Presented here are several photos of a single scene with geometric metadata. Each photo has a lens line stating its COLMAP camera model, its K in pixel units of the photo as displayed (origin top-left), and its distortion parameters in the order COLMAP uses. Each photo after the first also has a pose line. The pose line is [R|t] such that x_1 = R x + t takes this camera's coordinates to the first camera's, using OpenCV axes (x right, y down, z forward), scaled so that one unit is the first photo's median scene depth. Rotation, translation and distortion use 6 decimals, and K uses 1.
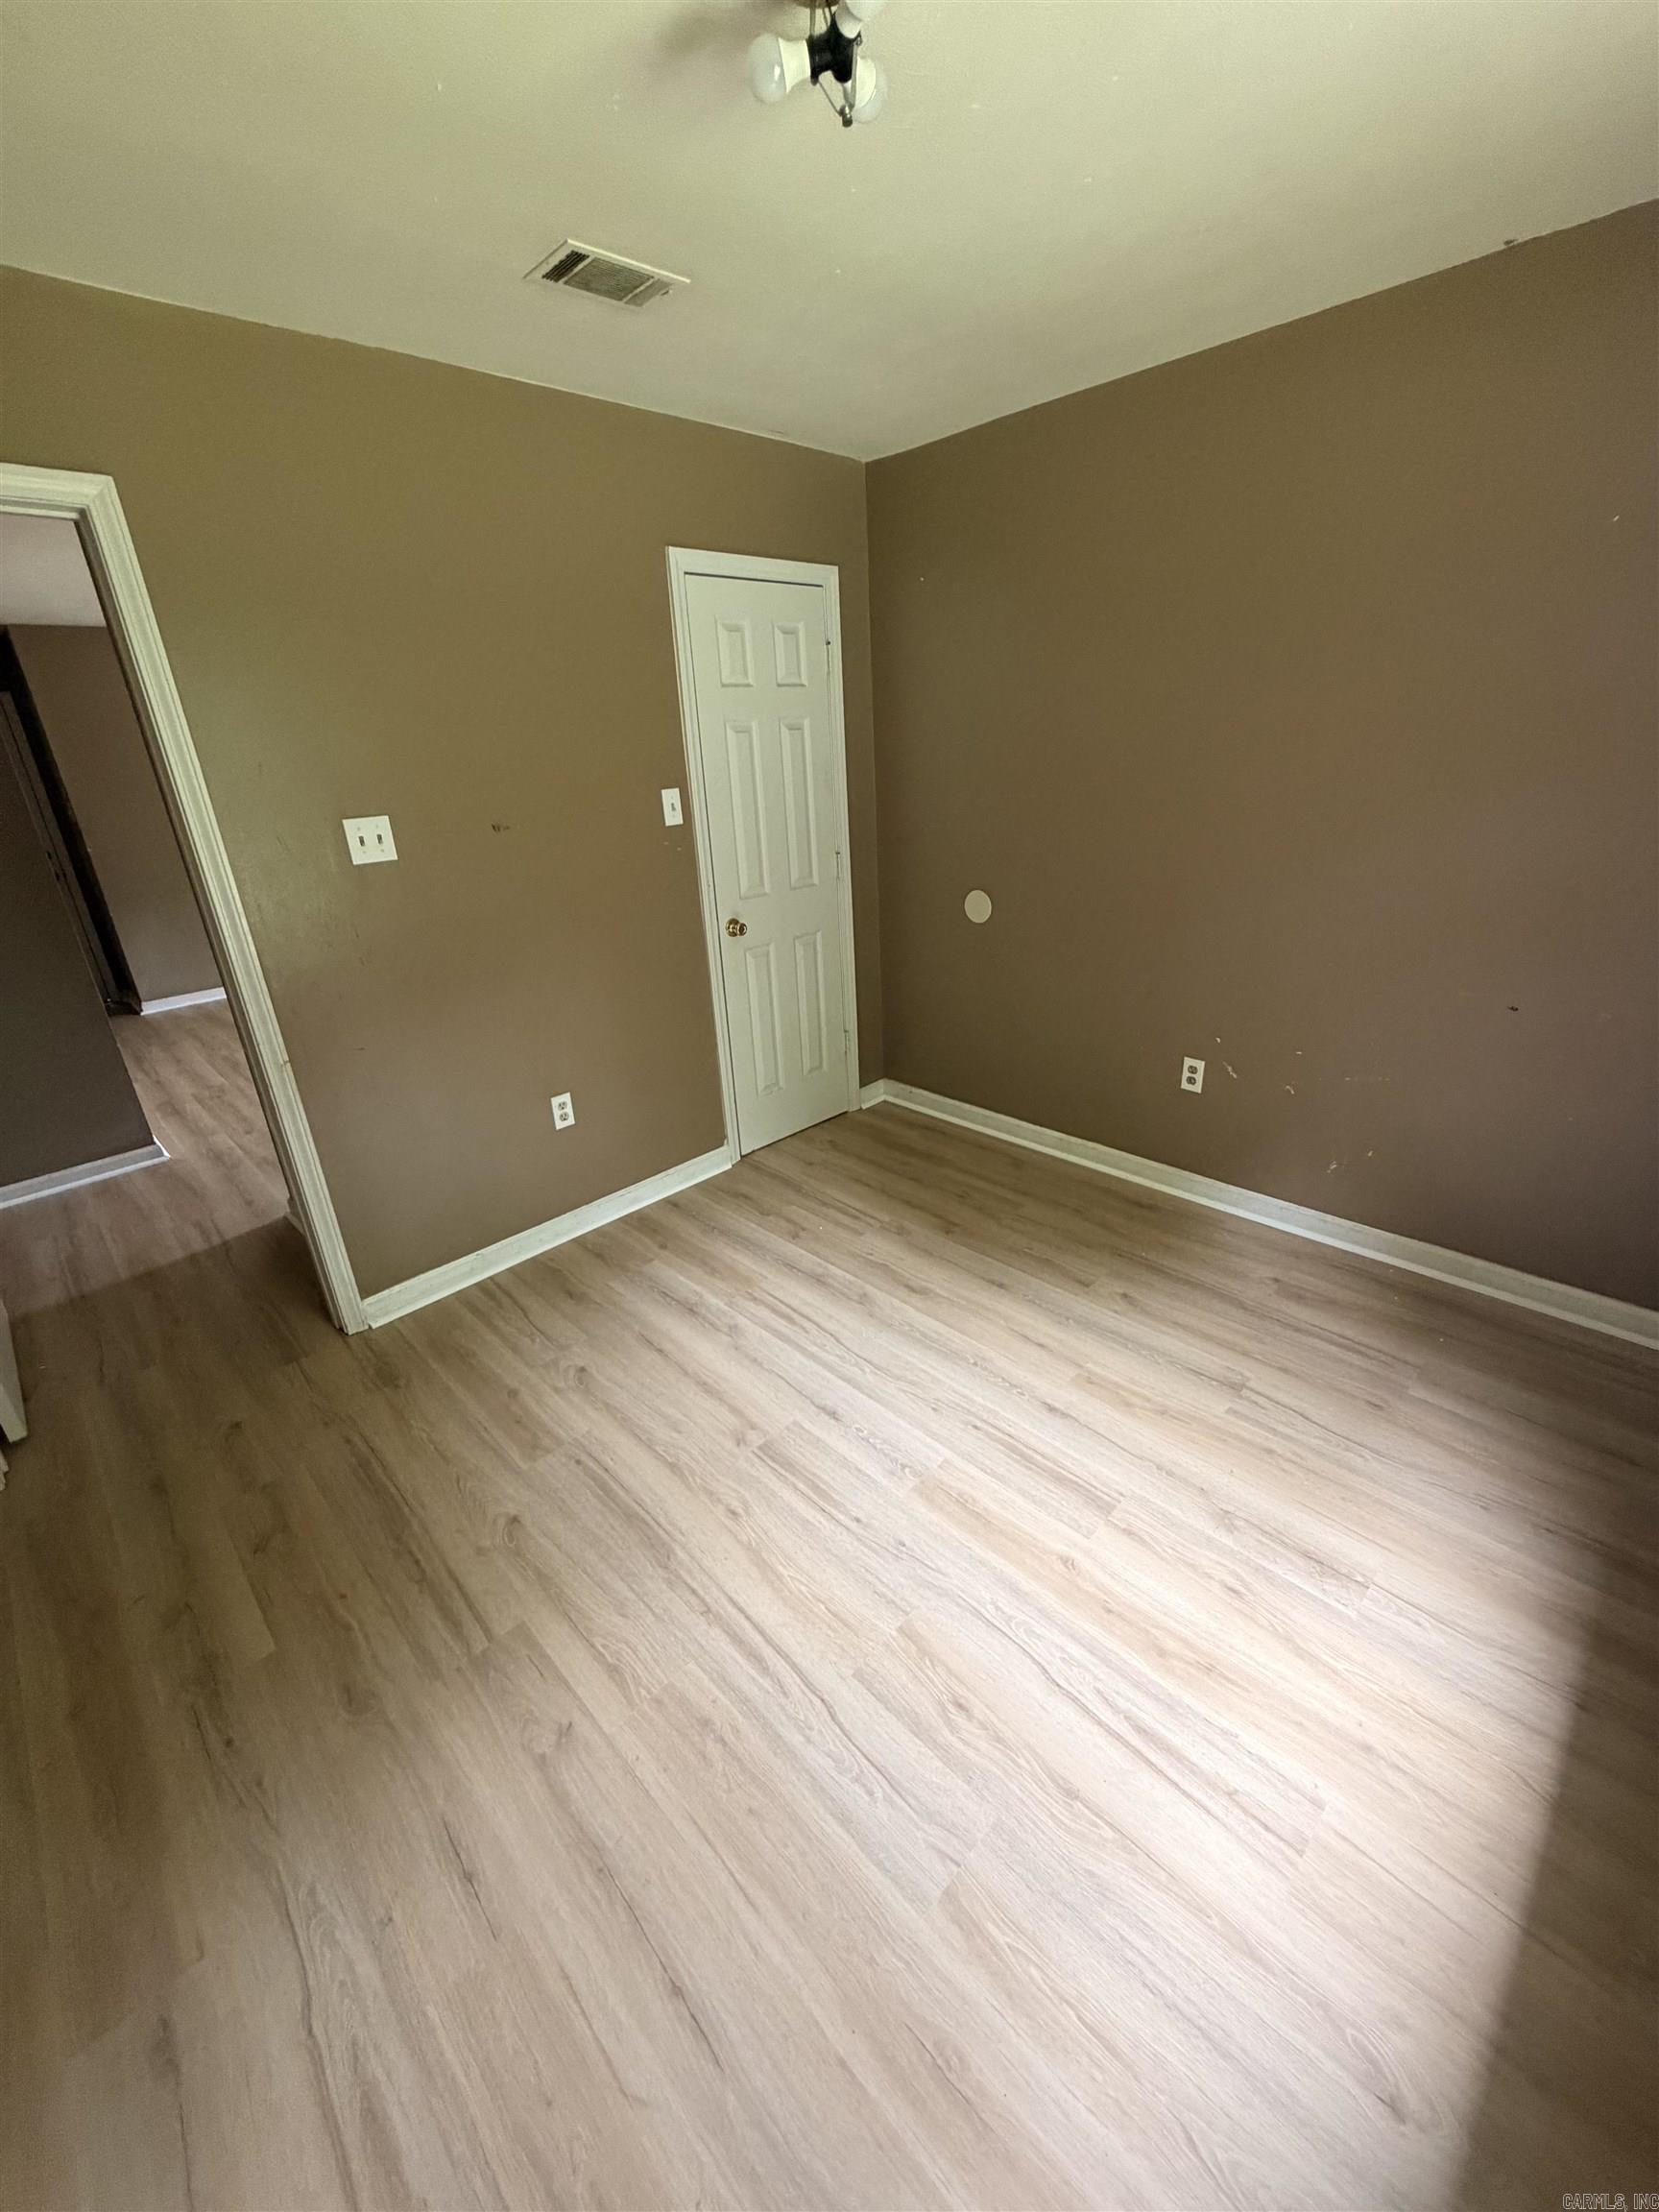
lens RADIAL K [[883.6, 0, 826.1], [0, 883.6, 1101.0], [0, 0, 1]] dist [-0.000574, 0.001036]
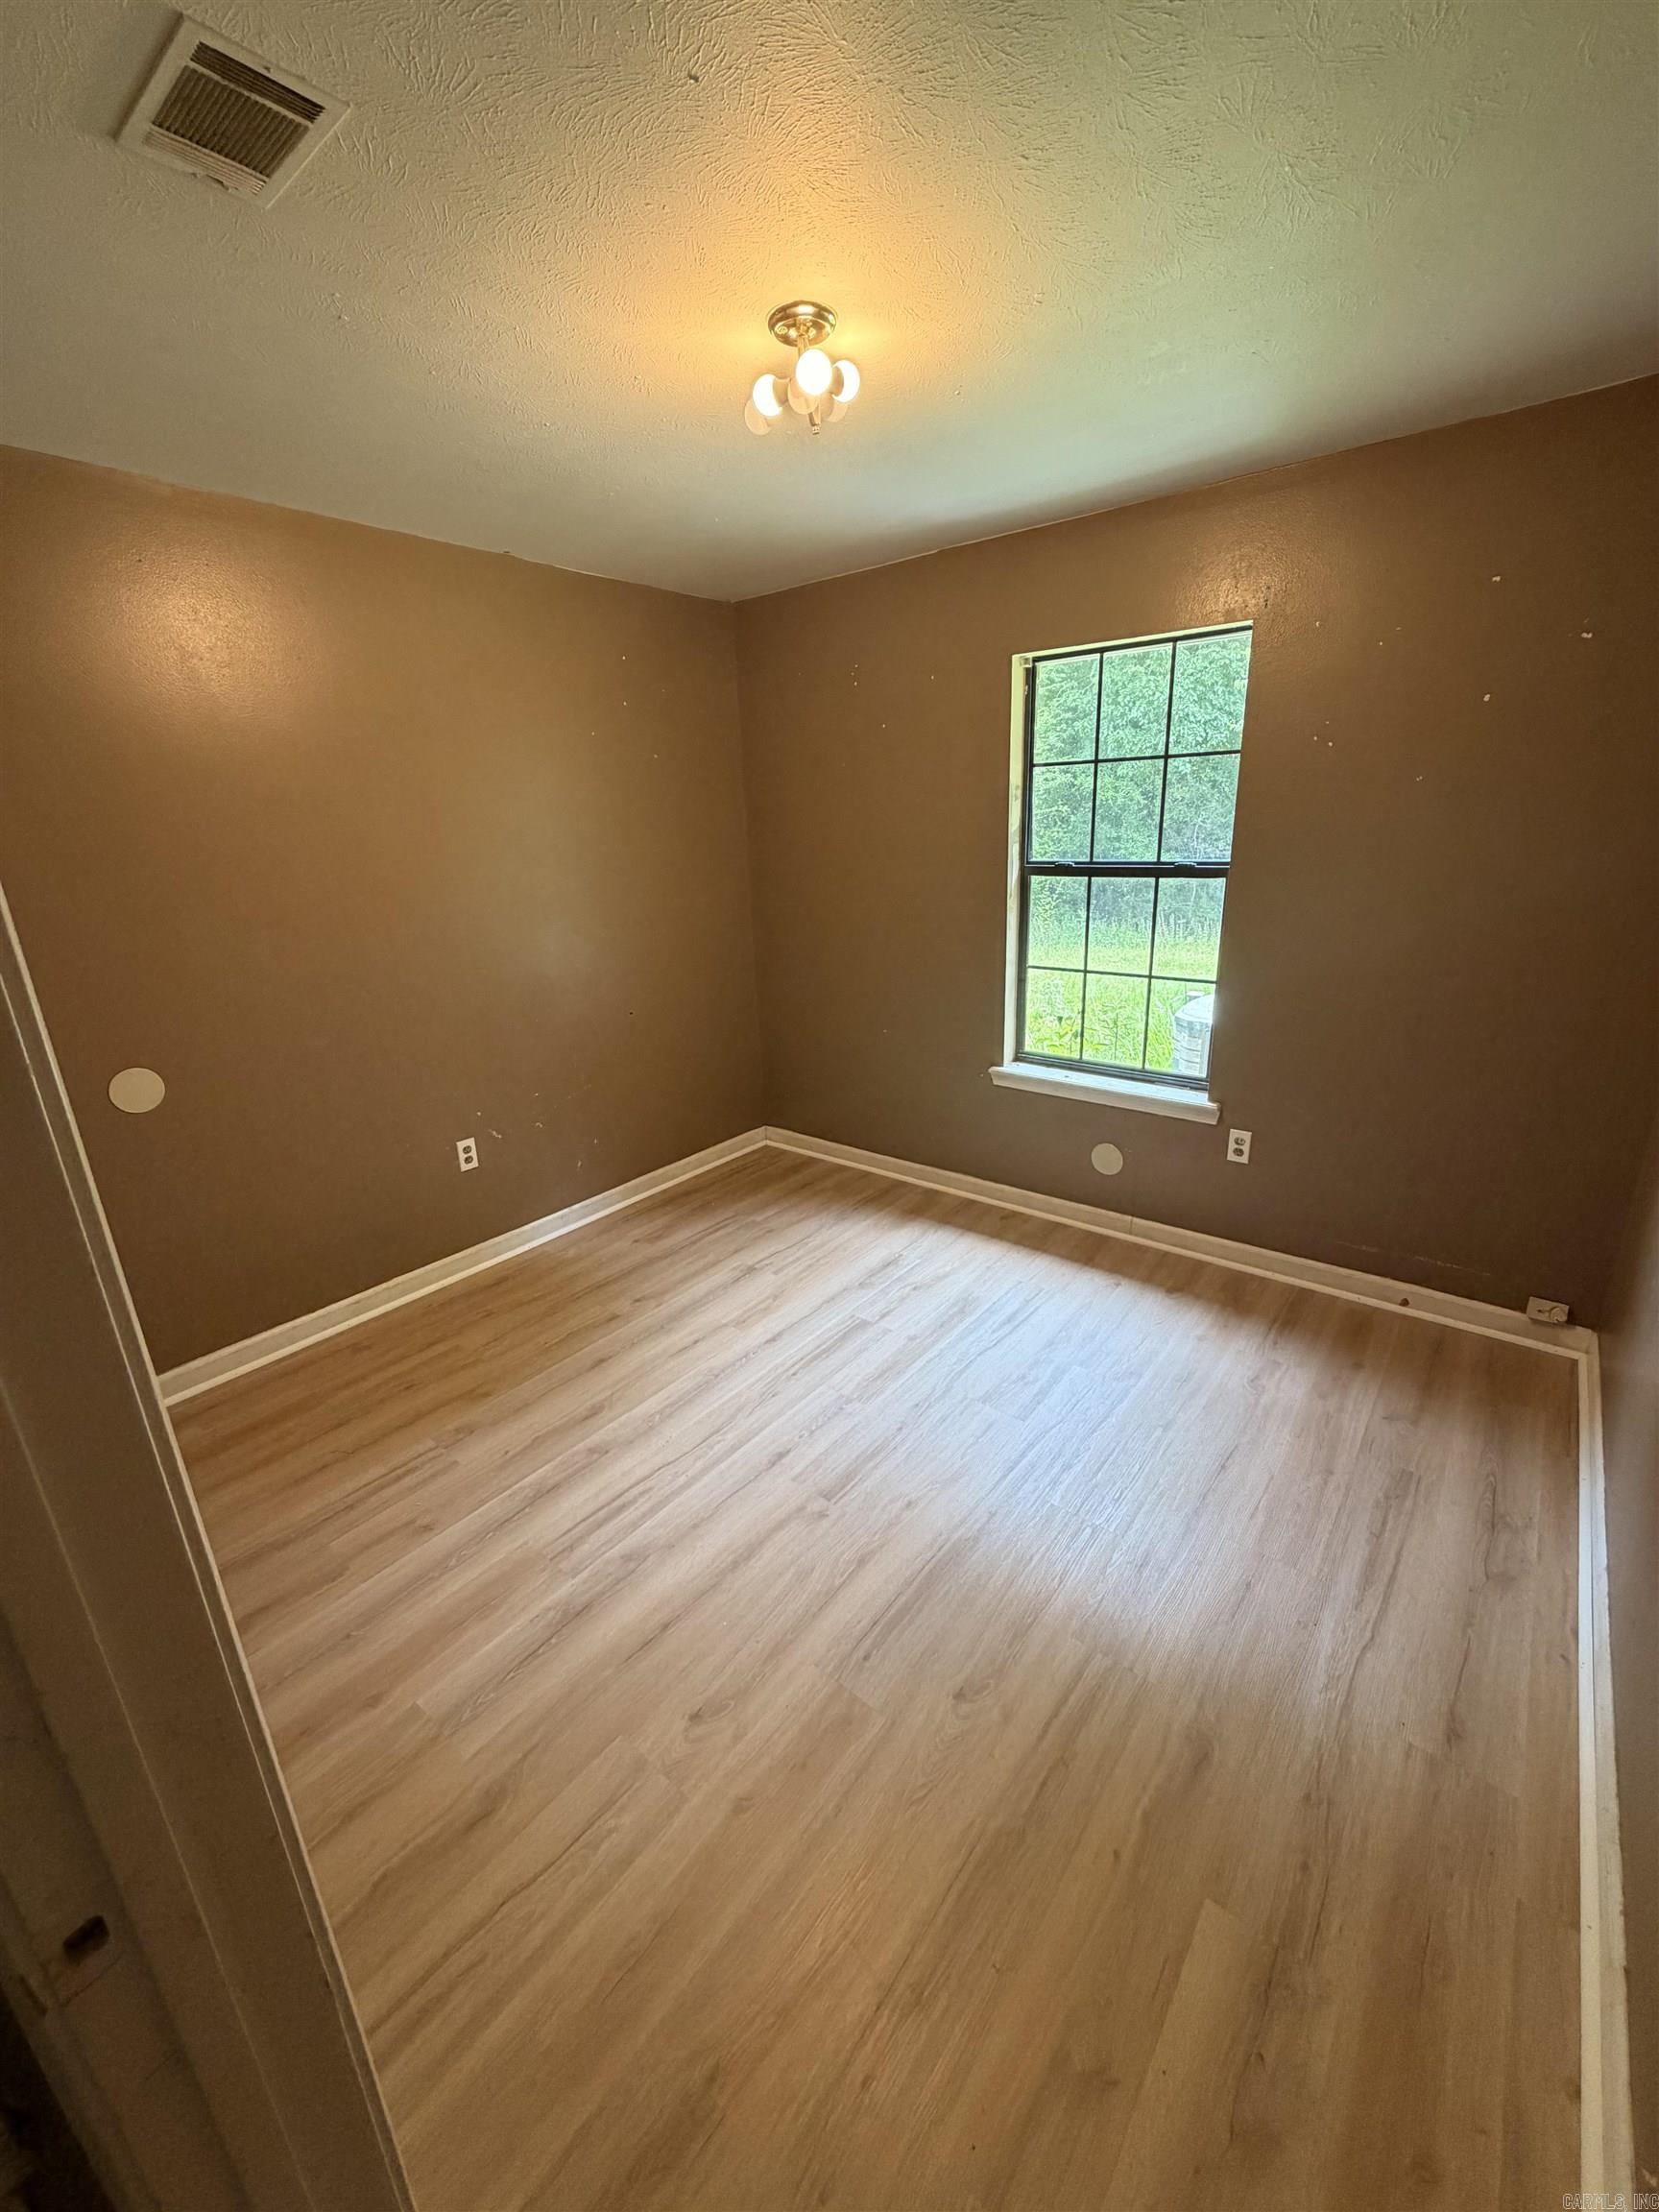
lens RADIAL K [[883.6, 0, 826.1], [0, 883.6, 1101.0], [0, 0, 1]] dist [-0.000574, 0.001036]
pose [[-0.116772, -0.251426, 0.960806, -0.951020], [0.417465, 0.865383, 0.277192, -0.291344], [-0.901159, 0.433471, 0.003909, 0.813899]]
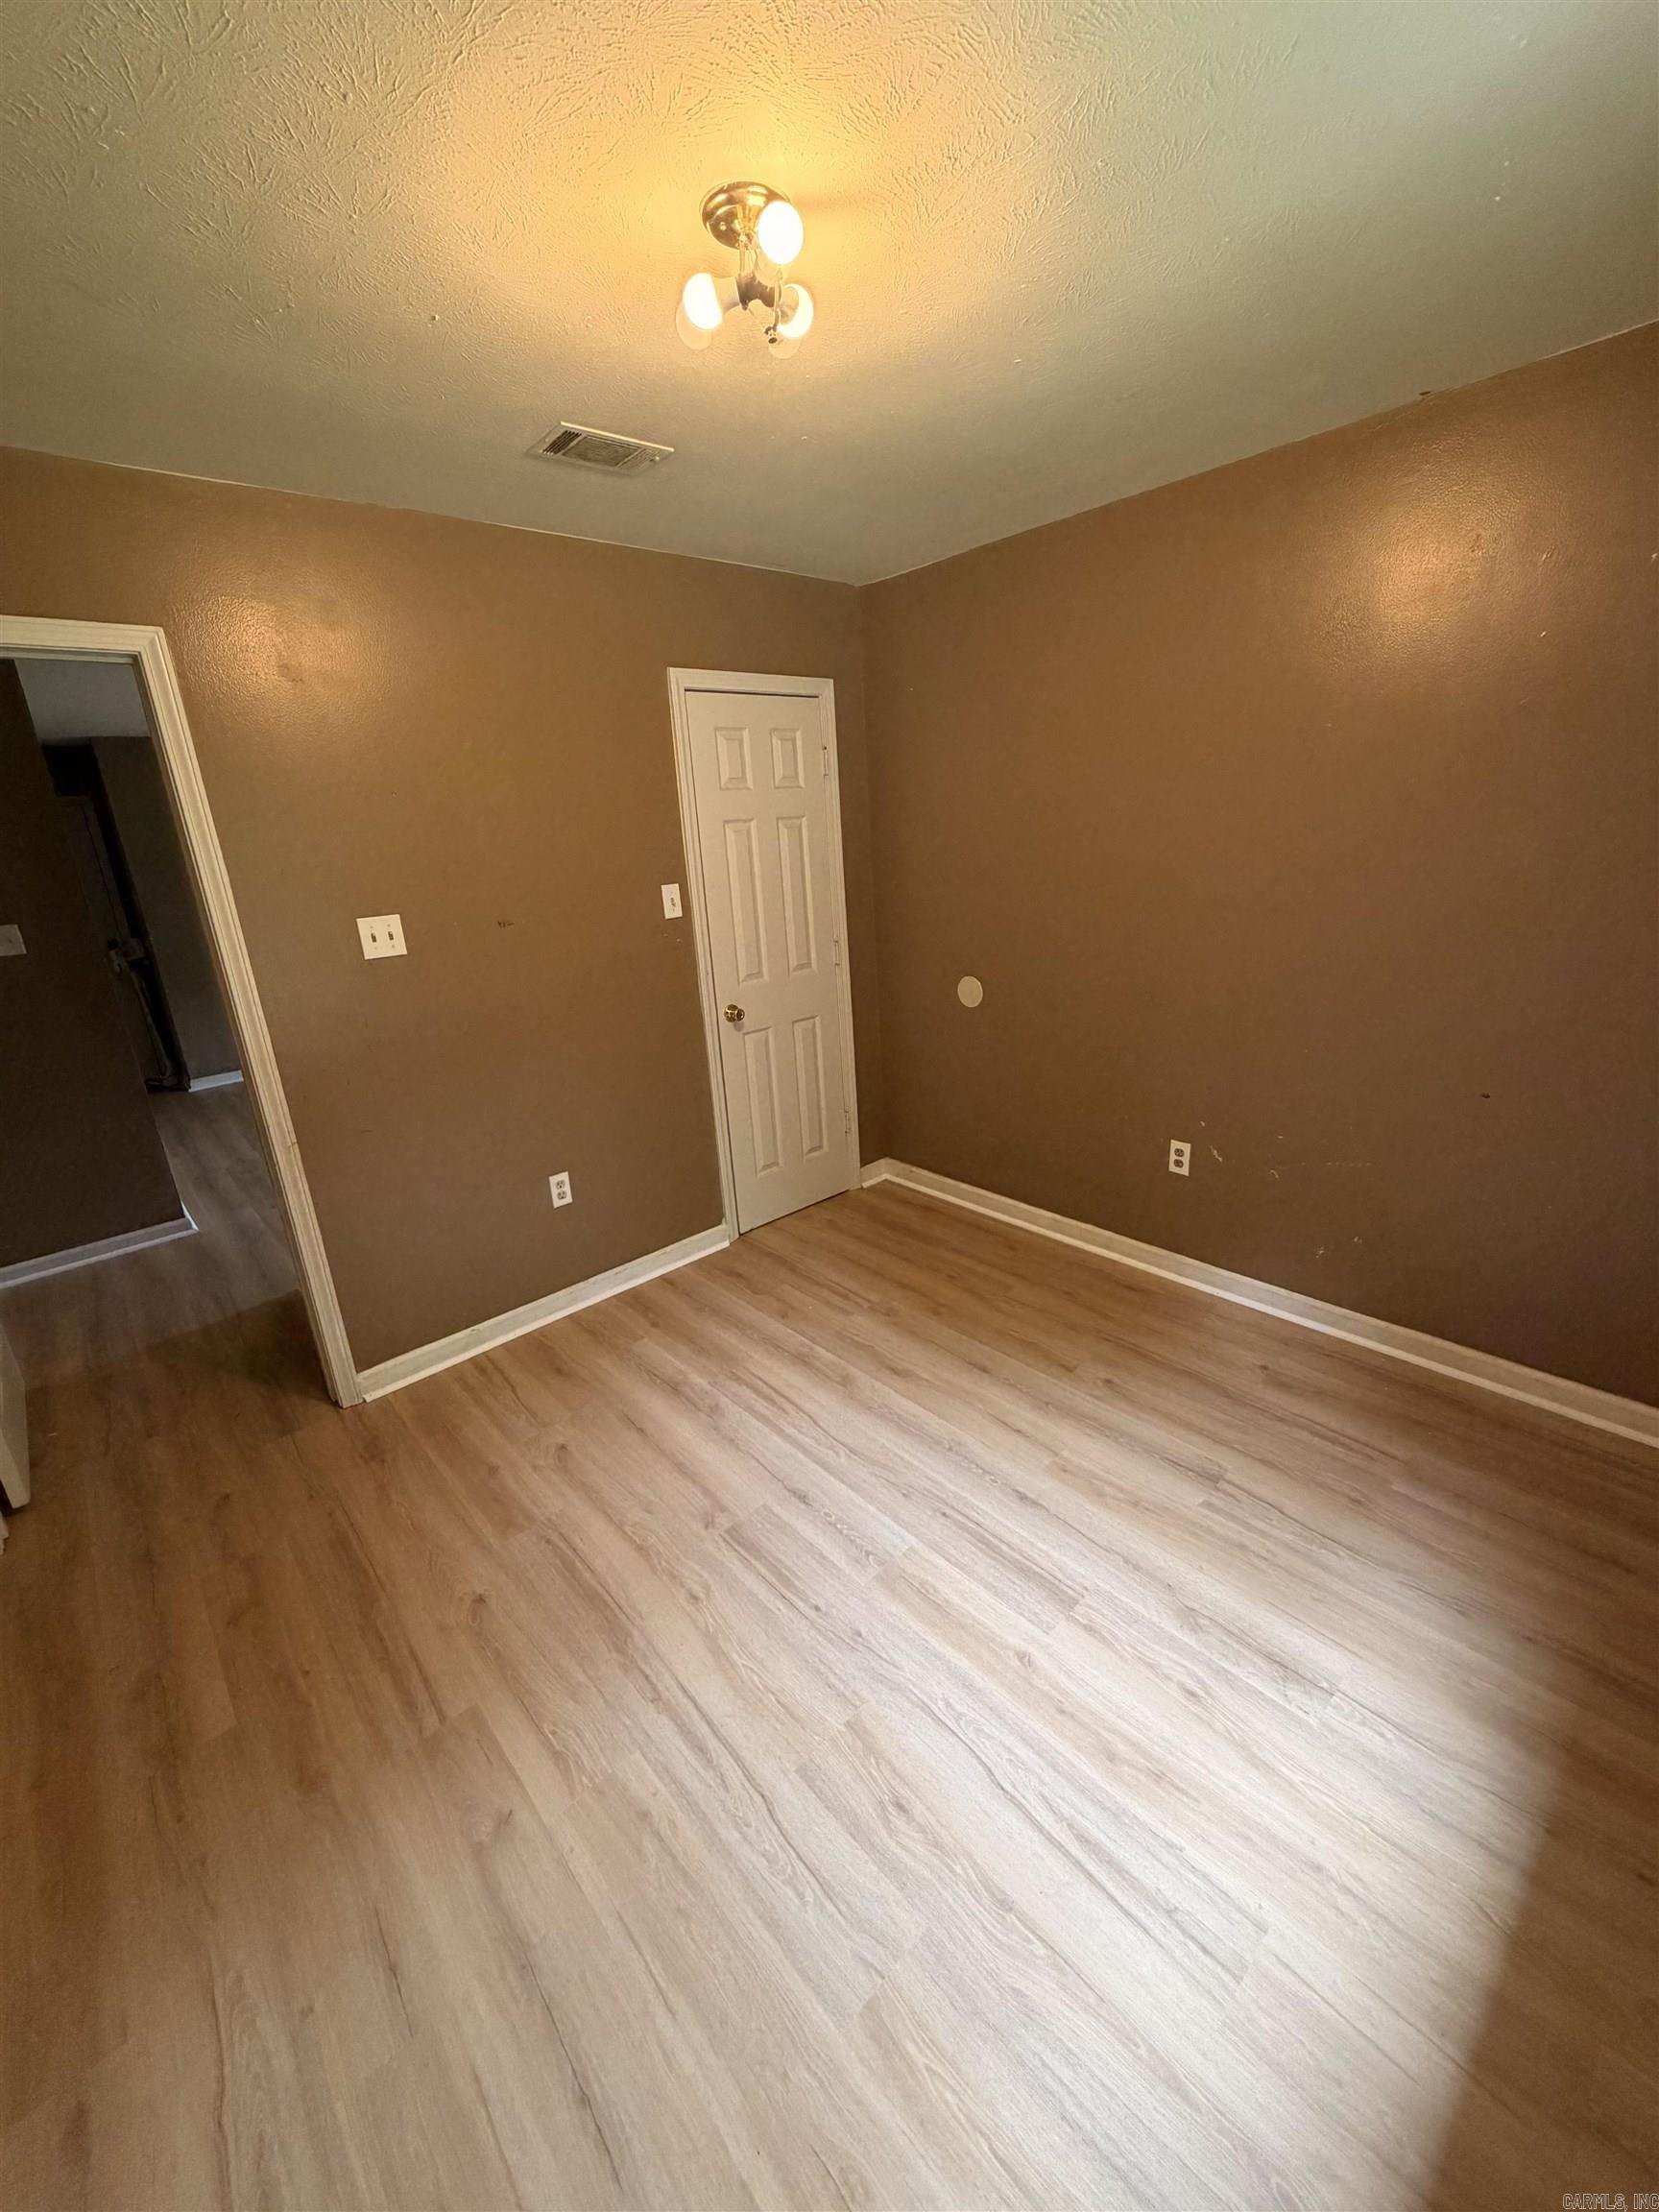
lens RADIAL K [[883.6, 0, 826.1], [0, 883.6, 1101.0], [0, 0, 1]] dist [-0.000574, 0.001036]
pose [[0.999042, 0.002168, -0.043702, 0.081174], [-0.005788, 0.996542, -0.082884, -0.011703], [0.043371, 0.083057, 0.995601, -0.034808]]
